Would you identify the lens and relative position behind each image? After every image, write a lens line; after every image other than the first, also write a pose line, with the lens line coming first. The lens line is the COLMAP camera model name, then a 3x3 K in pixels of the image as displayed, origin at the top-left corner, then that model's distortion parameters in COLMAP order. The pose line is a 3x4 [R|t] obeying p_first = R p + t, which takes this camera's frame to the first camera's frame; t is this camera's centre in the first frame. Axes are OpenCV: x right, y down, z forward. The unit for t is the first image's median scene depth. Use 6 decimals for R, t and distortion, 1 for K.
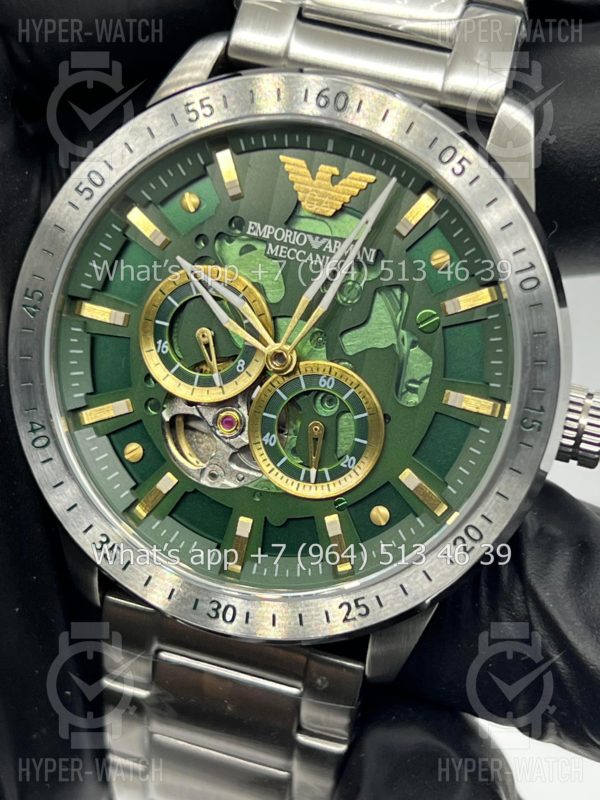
lens RADIAL K [[1840.0, 0, 304.1], [0, 1840.0, 398.8], [0, 0, 1]] dist [0.383020, 0.000000]
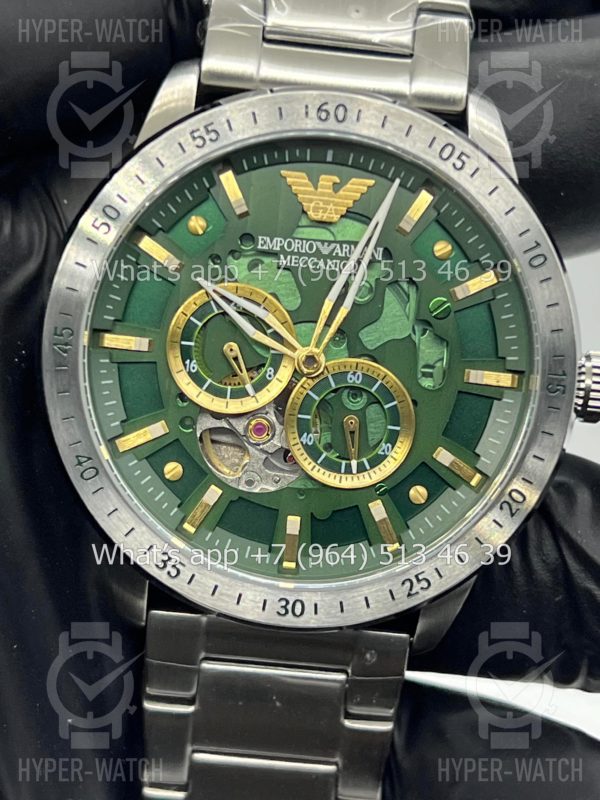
lens RADIAL K [[1840.0, 0, 299.9], [0, 1840.0, 404.2], [0, 0, 1]] dist [0.383020, 0.000000]
pose [[0.962933, -0.137647, 0.231978, -0.265195], [0.139785, 0.990155, 0.007277, -0.005959], [-0.230696, 0.025420, 0.972694, -0.024136]]
